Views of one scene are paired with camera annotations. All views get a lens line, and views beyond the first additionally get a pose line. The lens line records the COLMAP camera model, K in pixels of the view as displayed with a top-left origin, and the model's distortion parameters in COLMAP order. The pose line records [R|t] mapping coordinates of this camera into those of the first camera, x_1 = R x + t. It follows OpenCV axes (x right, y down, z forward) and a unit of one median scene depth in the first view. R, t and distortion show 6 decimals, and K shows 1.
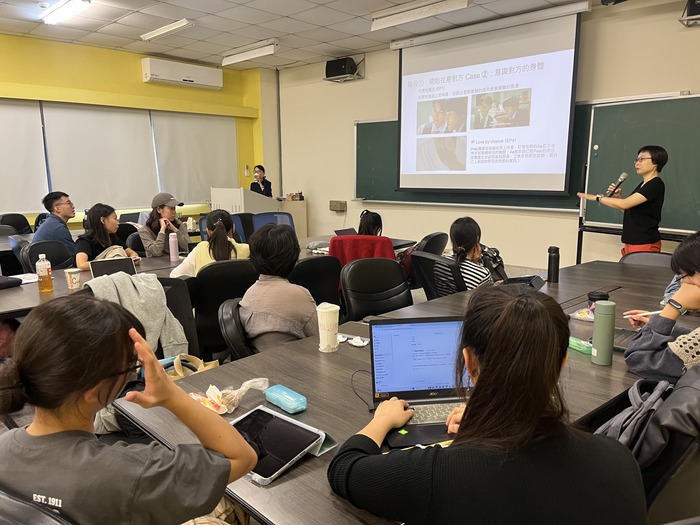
lens RADIAL K [[534.6, 0, 350.0], [0, 534.6, 262.5], [0, 0, 1]] dist [0.077322, -0.119172]
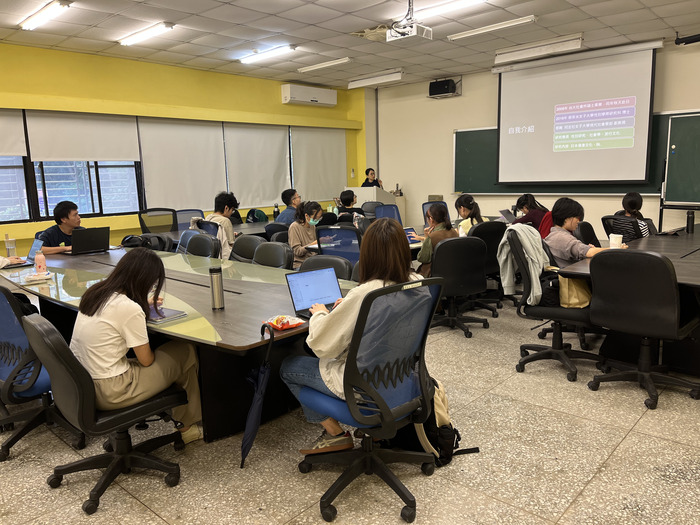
lens RADIAL K [[551.8, 0, 350.0], [0, 551.8, 262.5], [0, 0, 1]] dist [0.085846, -0.103945]
pose [[0.999368, -0.029579, 0.019701, -0.274347], [0.029780, 0.999507, -0.009983, 0.047755], [-0.019396, 0.010563, 0.999756, -0.276741]]
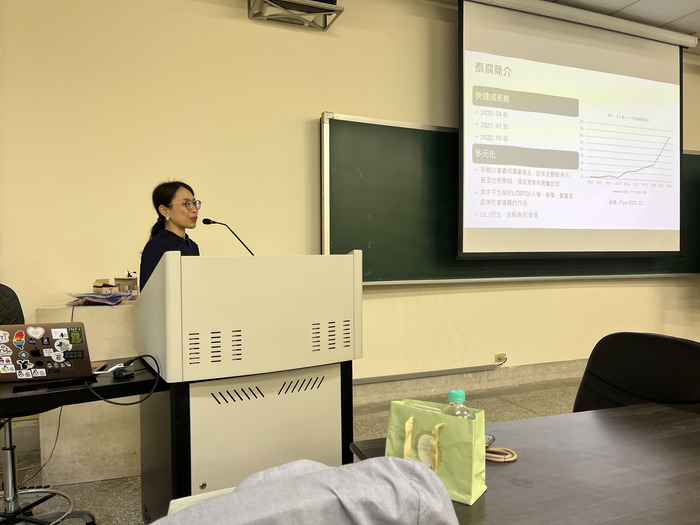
lens RADIAL K [[551.8, 0, 350.0], [0, 551.8, 262.5], [0, 0, 1]] dist [0.085846, -0.103945]
pose [[0.364953, -0.018706, 0.930838, -0.436529], [0.162877, 0.985662, -0.044051, -0.119675], [-0.916668, 0.167689, 0.362768, 0.867896]]
